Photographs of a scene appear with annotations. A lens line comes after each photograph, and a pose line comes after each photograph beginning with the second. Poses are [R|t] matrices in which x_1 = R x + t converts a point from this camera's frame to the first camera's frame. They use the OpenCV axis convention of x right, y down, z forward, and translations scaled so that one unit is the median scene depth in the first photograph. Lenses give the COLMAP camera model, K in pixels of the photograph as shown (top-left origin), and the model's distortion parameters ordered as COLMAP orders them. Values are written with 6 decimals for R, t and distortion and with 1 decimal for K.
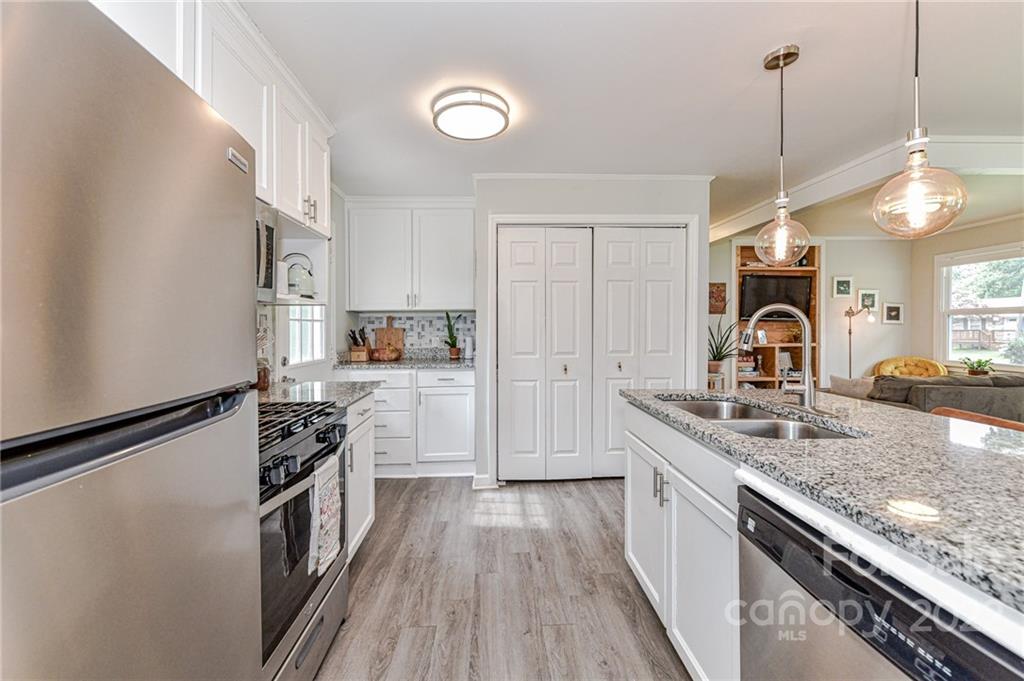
lens RADIAL K [[403.6, 0, 511.9], [0, 403.6, 326.2], [0, 0, 1]] dist [0.002690, -0.001745]
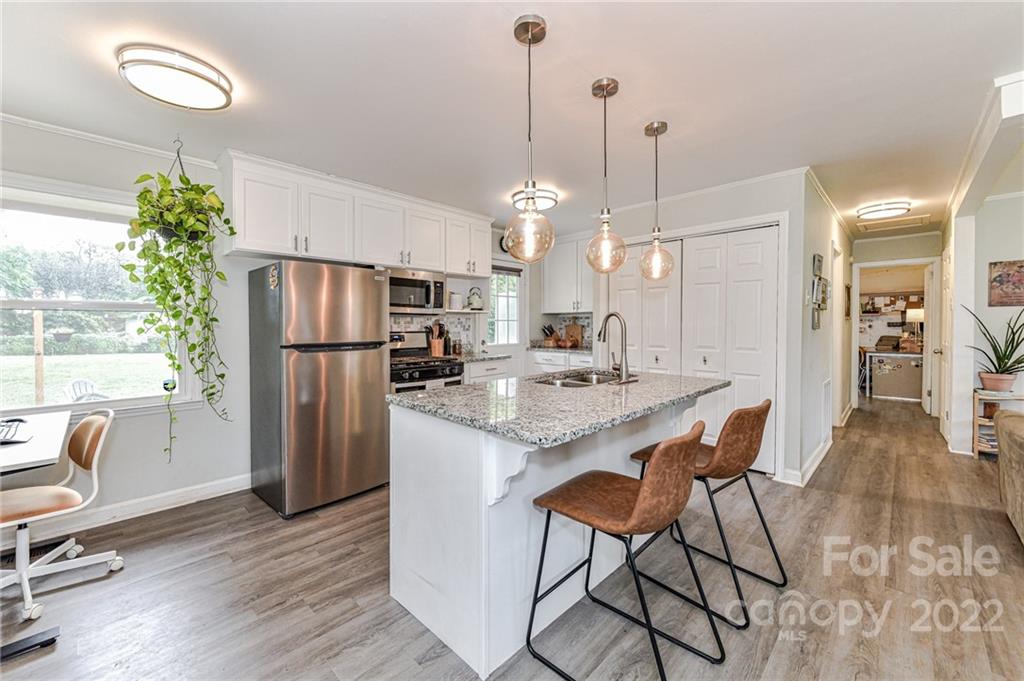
lens RADIAL K [[403.6, 0, 513.9], [0, 403.6, 328.2], [0, 0, 1]] dist [0.002690, -0.001745]
pose [[0.684389, 0.010626, -0.729040, 0.435225], [0.002074, 0.999861, 0.016520, -0.005975], [0.729114, -0.012818, 0.684272, -0.091340]]
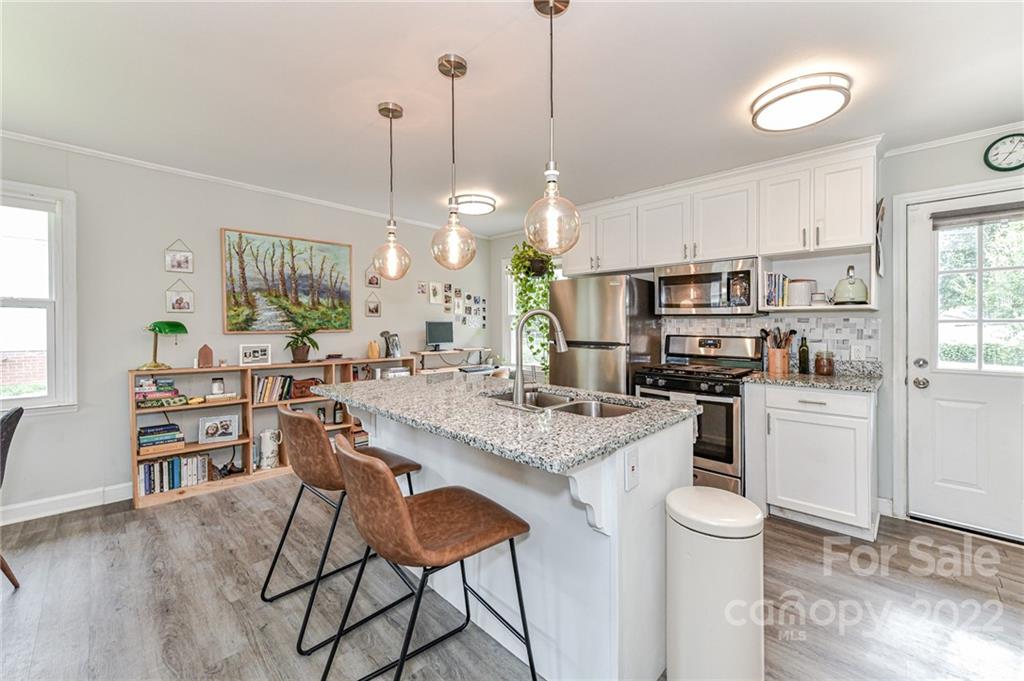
lens RADIAL K [[403.6, 0, 513.0], [0, 403.6, 330.8], [0, 0, 1]] dist [0.002690, -0.001745]
pose [[-0.729160, 0.007505, -0.684302, 0.415577], [-0.001562, 0.999919, 0.012630, -0.003075], [0.684341, 0.010278, -0.729090, 0.505211]]
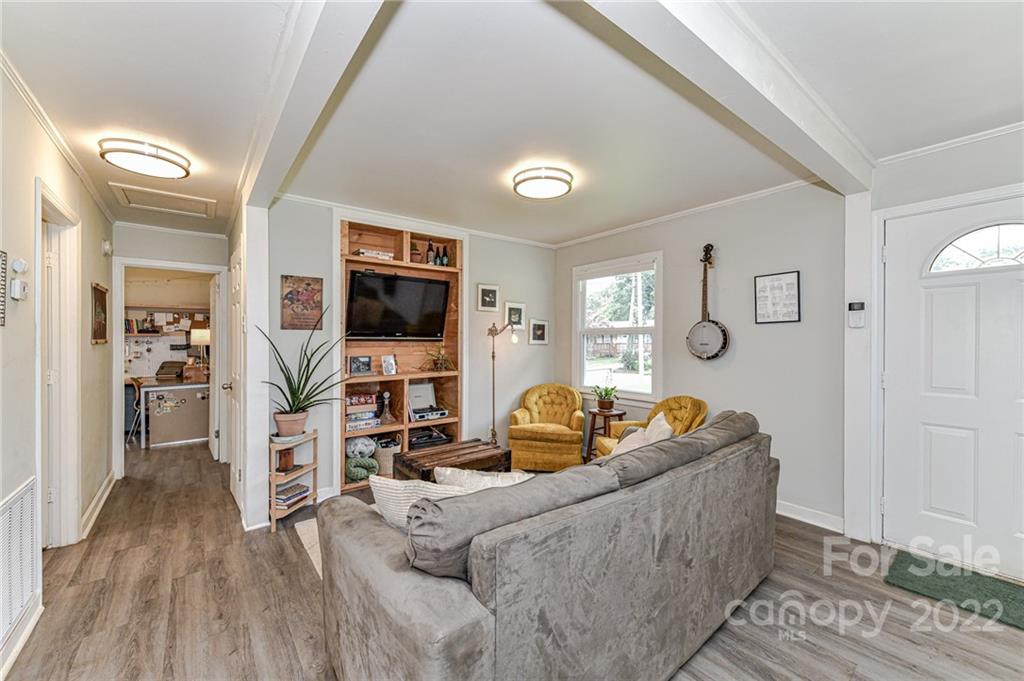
lens RADIAL K [[403.6, 0, 509.6], [0, 403.6, 339.6], [0, 0, 1]] dist [0.002690, -0.001745]
pose [[0.816603, 0.002328, 0.577195, 0.422326], [-0.002143, 0.999997, -0.001000, -0.016096], [-0.577196, -0.000420, 0.816606, 0.357434]]
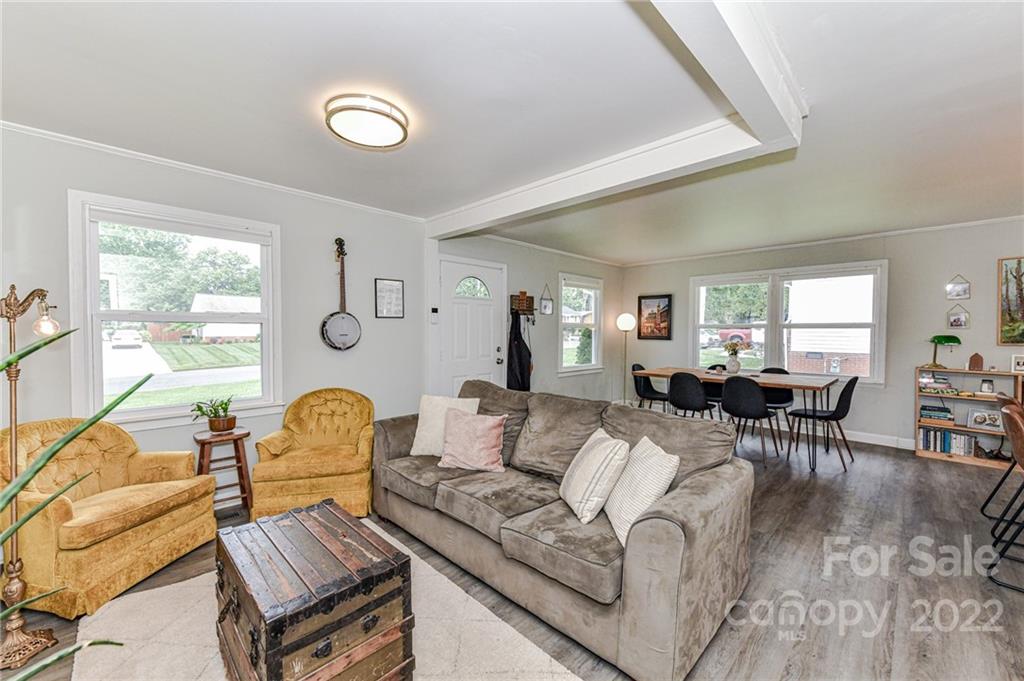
lens RADIAL K [[403.6, 0, 508.3], [0, 403.6, 345.5], [0, 0, 1]] dist [0.002690, -0.001745]
pose [[-0.669400, -0.021663, 0.742586, 0.366388], [0.000454, 0.999563, 0.029569, -0.011960], [-0.742902, 0.020131, -0.669098, 0.942095]]
